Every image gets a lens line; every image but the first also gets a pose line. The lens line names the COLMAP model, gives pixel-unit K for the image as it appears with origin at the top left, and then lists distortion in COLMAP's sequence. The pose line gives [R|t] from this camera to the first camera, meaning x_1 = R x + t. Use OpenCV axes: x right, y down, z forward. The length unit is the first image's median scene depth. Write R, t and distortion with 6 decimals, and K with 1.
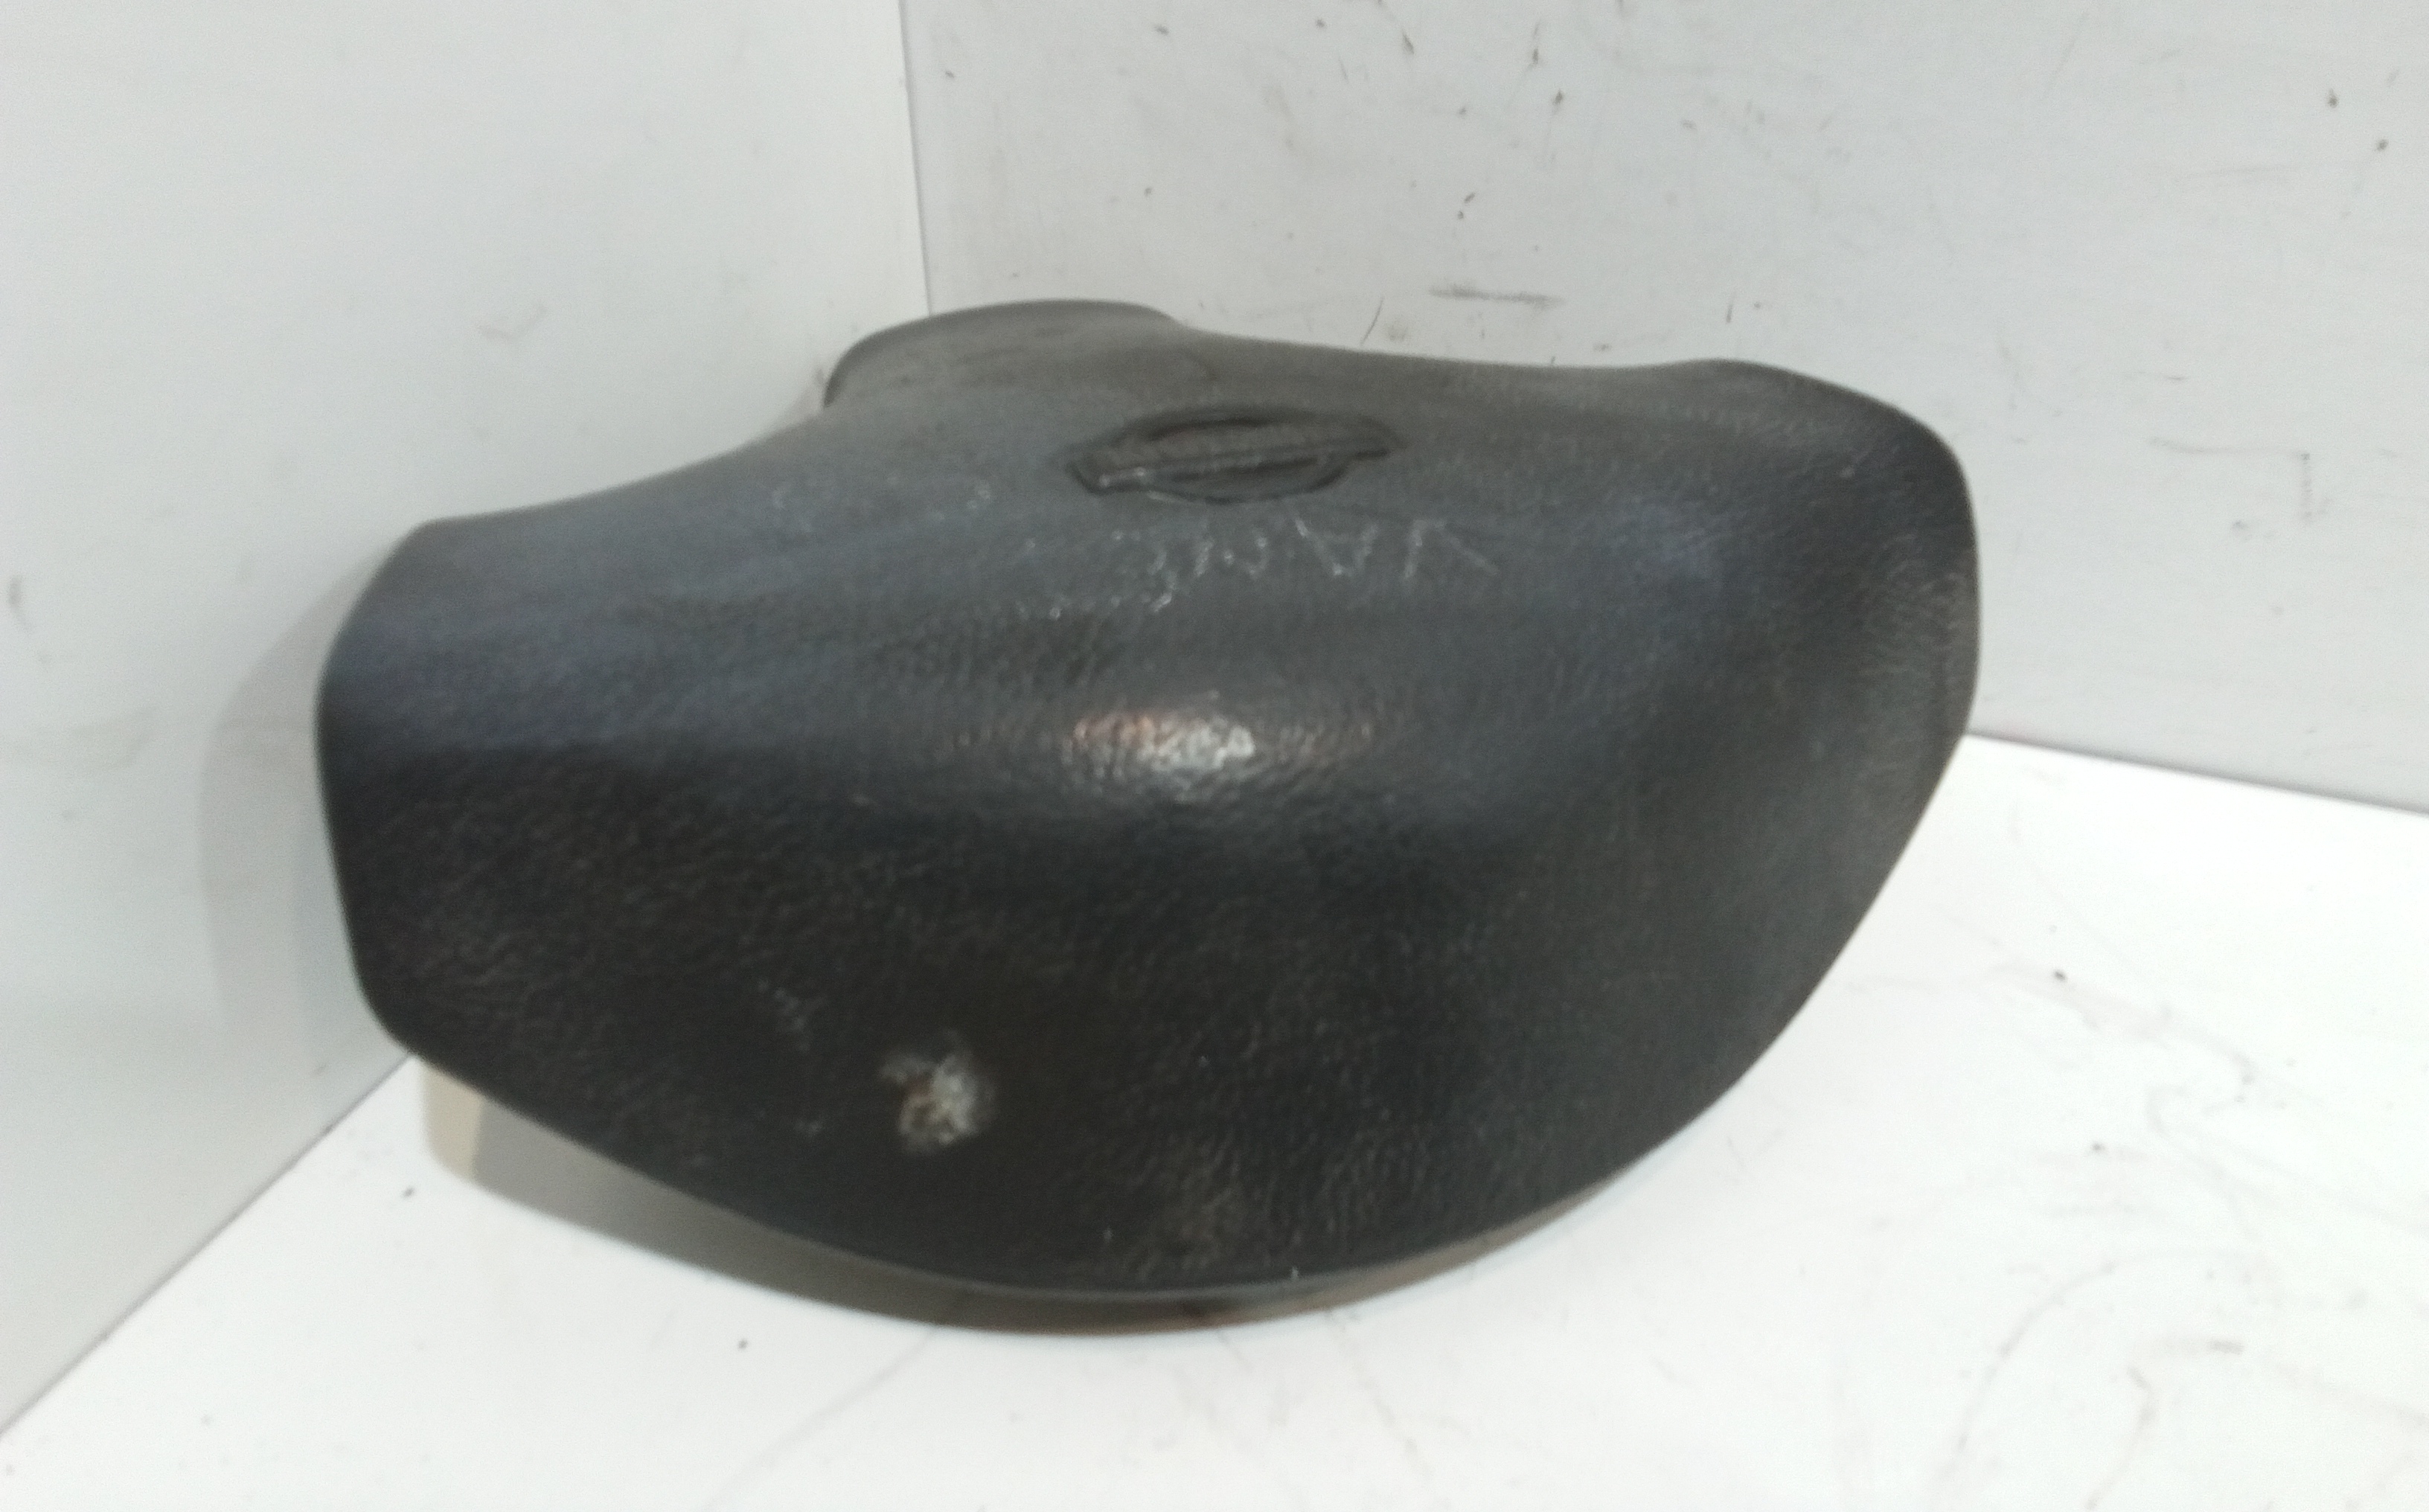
lens RADIAL K [[1652.7, 0, 1180.9], [0, 1652.7, 751.3], [0, 0, 1]] dist [0.049210, -0.053916]
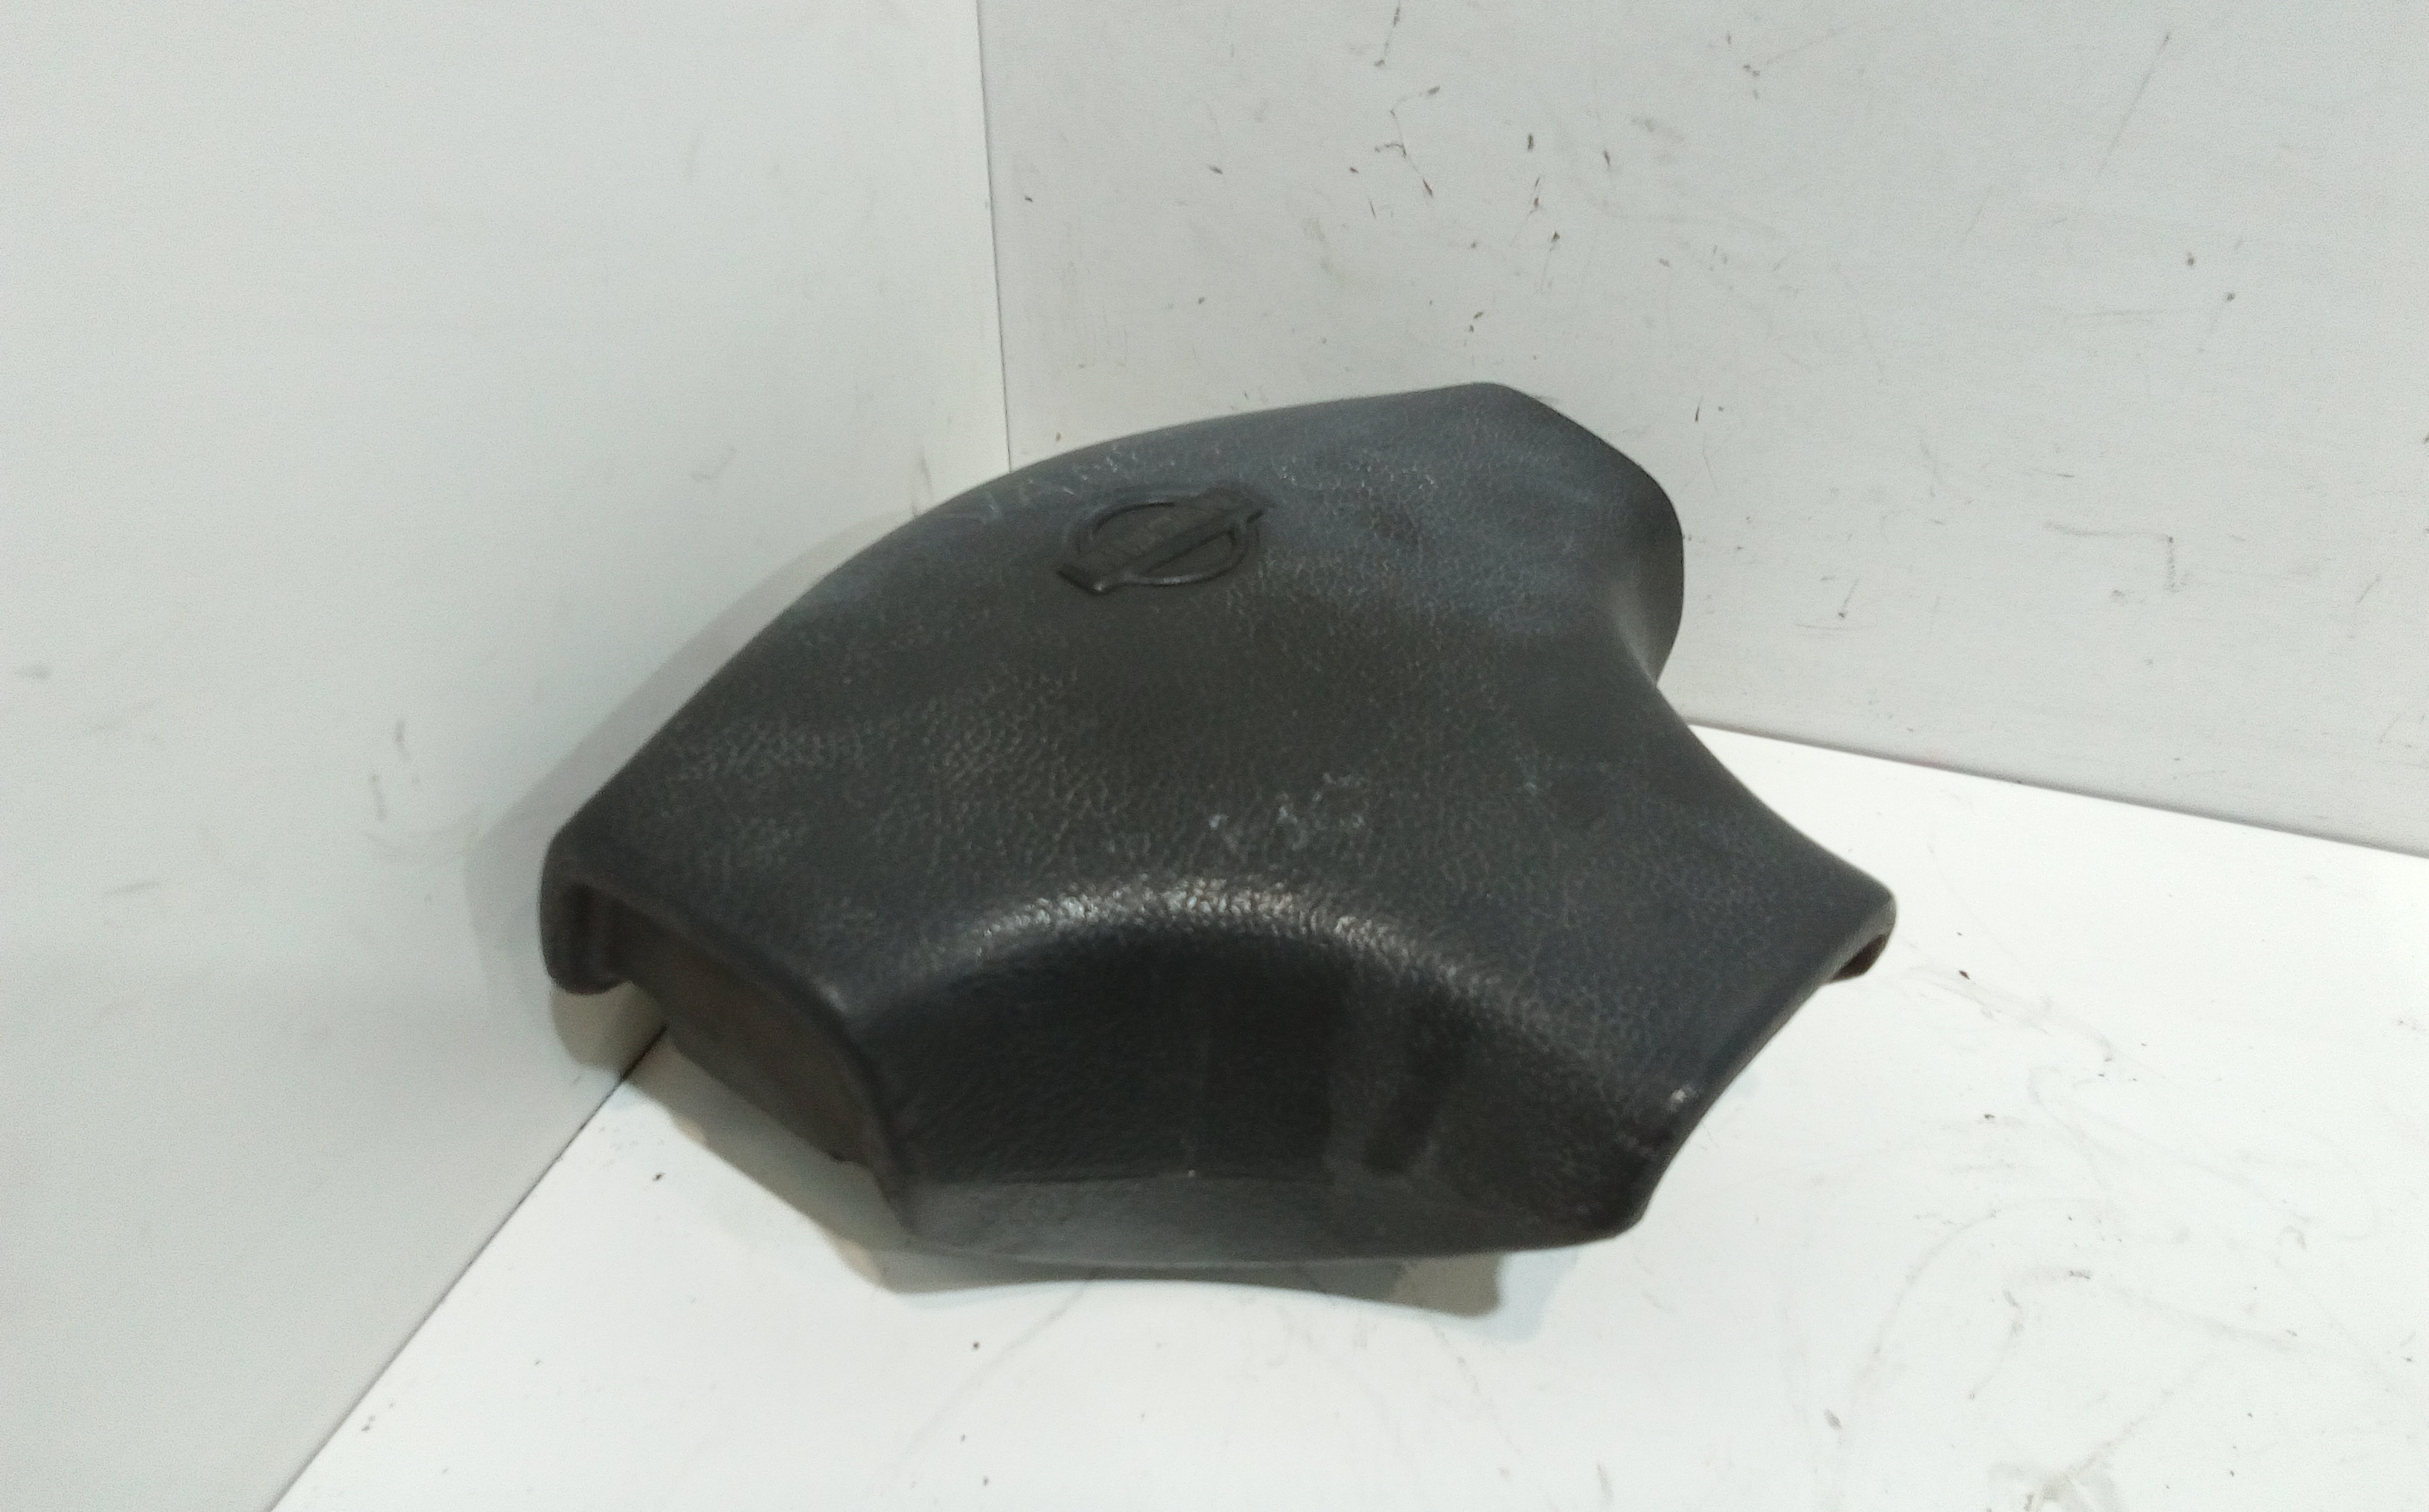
lens RADIAL K [[1632.2, 0, 1163.0], [0, 1632.2, 736.3], [0, 0, 1]] dist [0.029767, -0.049213]
pose [[0.999878, -0.010103, 0.011949, -0.073172], [0.009654, 0.999266, 0.037074, -0.085150], [-0.012315, -0.036955, 0.999241, -0.183943]]
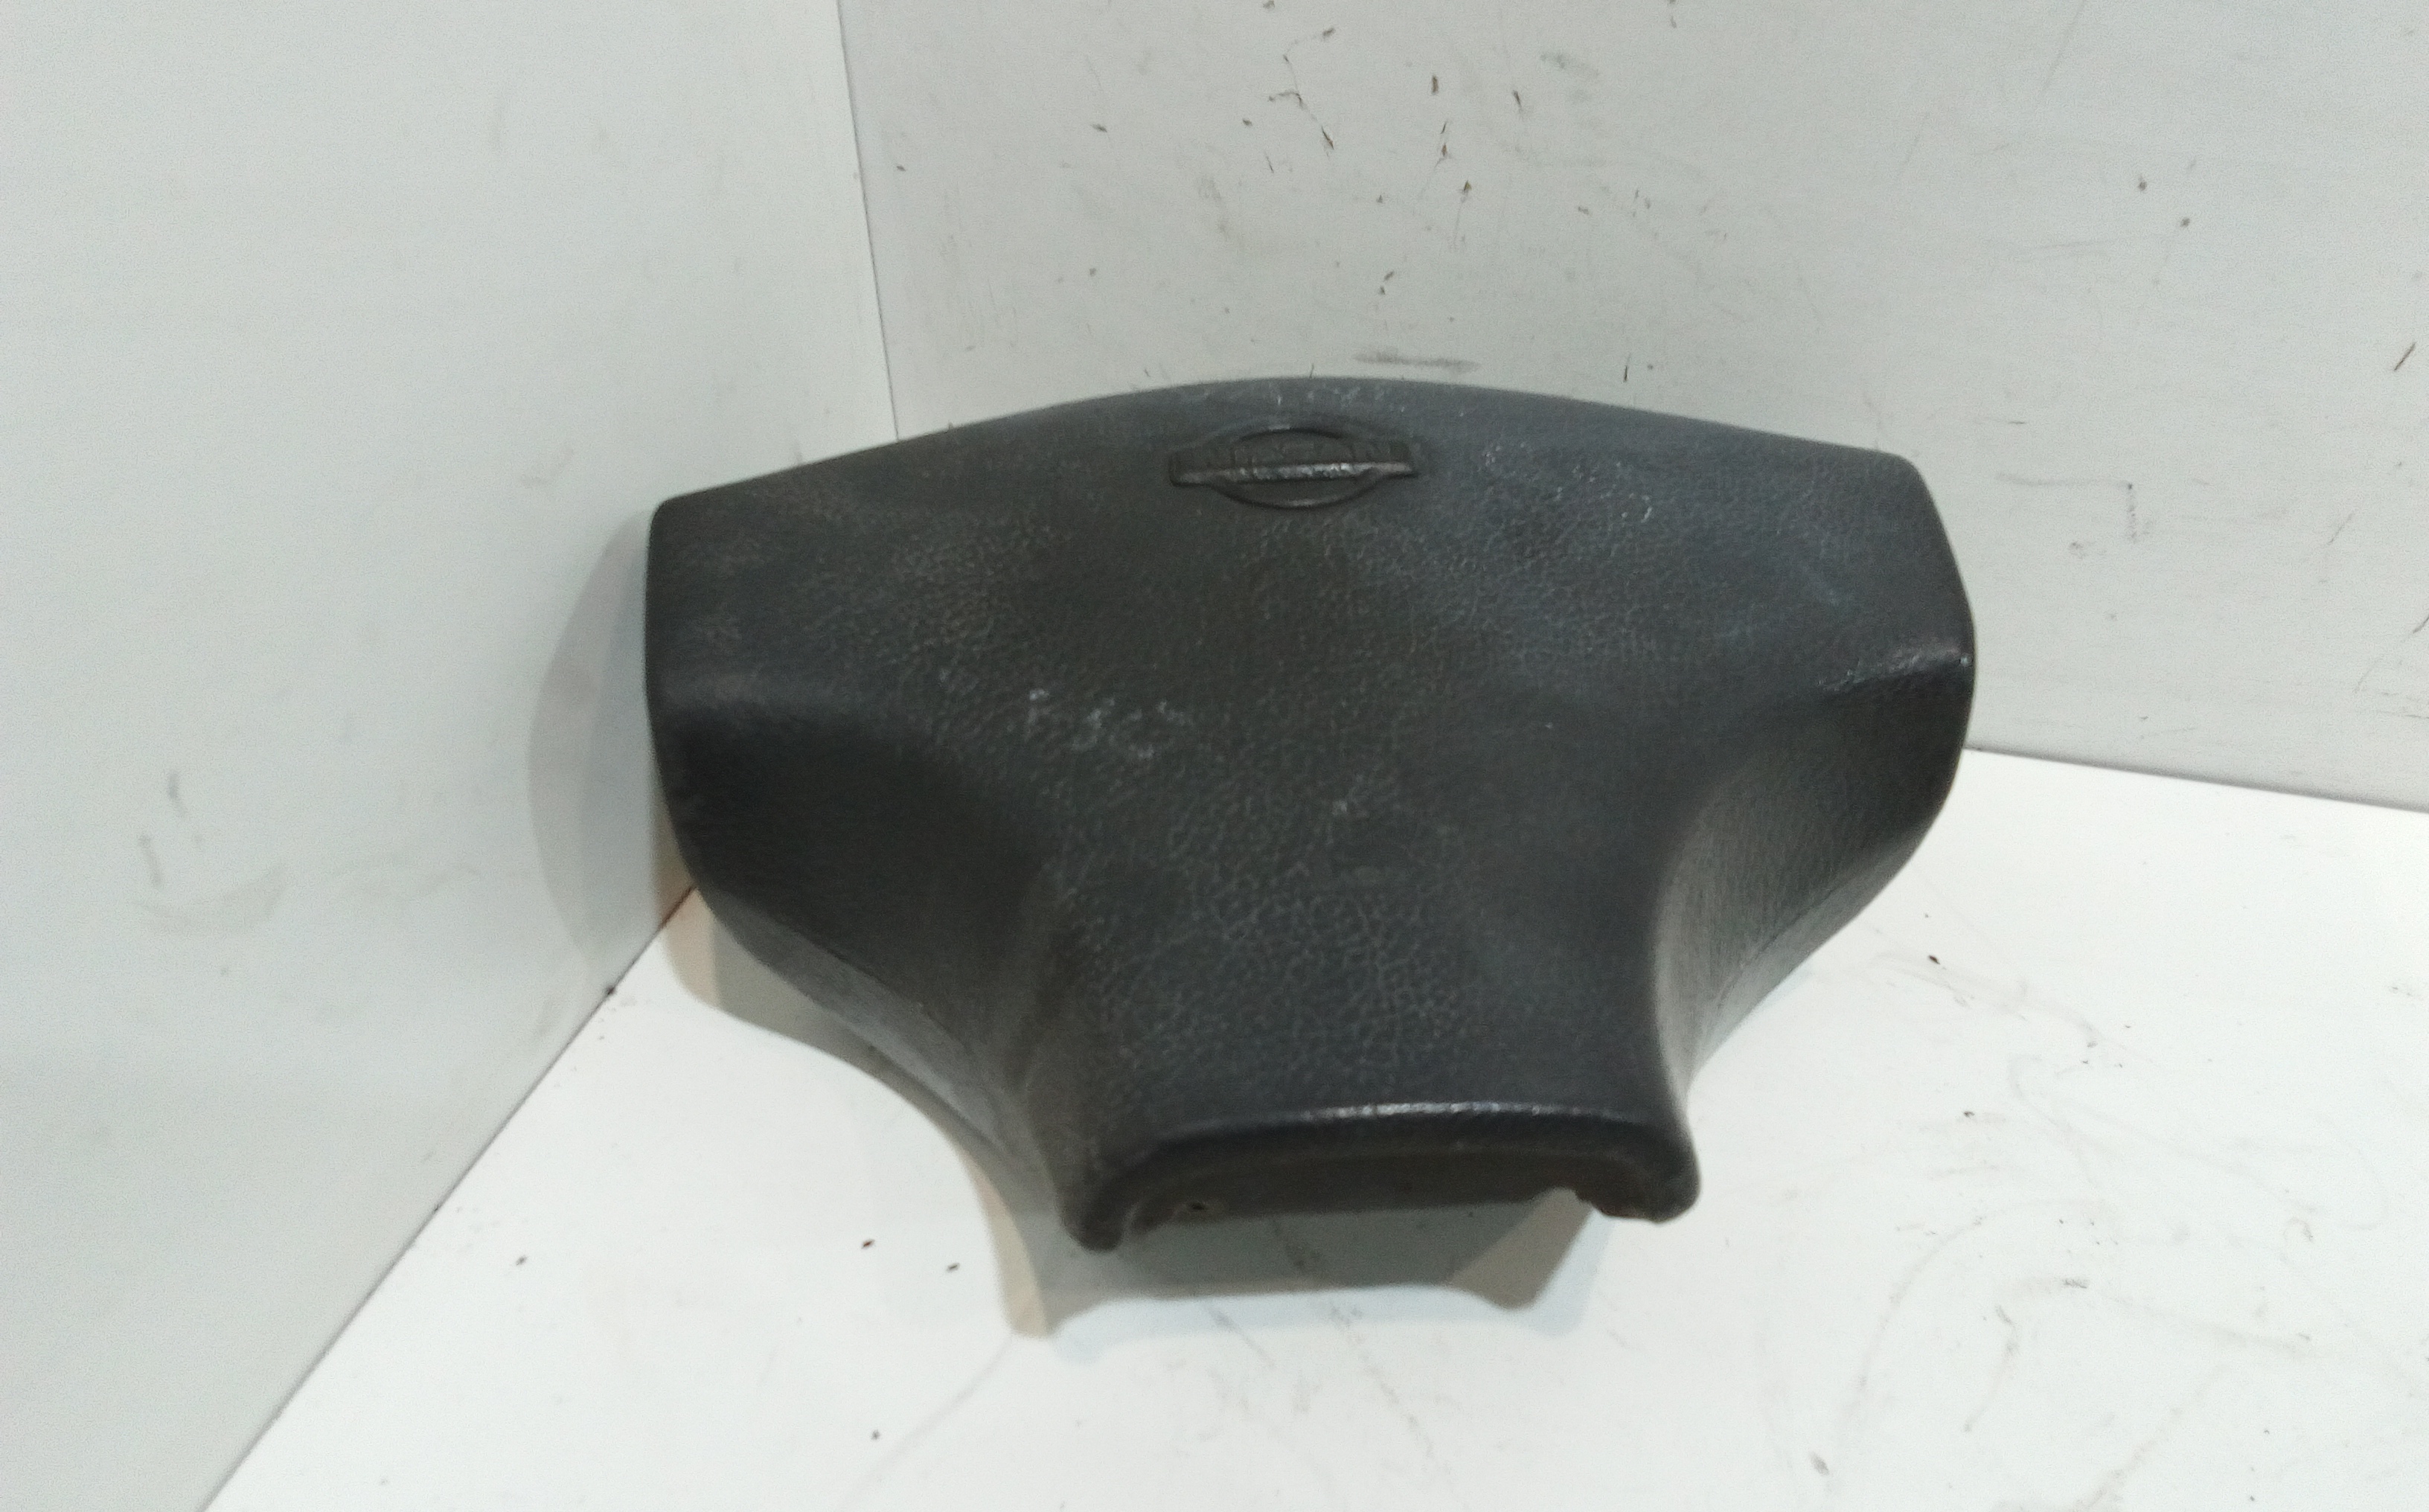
lens RADIAL K [[1648.7, 0, 1168.1], [0, 1648.7, 744.5], [0, 0, 1]] dist [0.036986, -0.052232]
pose [[0.997347, -0.056371, 0.046065, -0.043417], [0.054247, 0.997462, 0.046124, -0.088249], [-0.048548, -0.043502, 0.997873, -0.105463]]
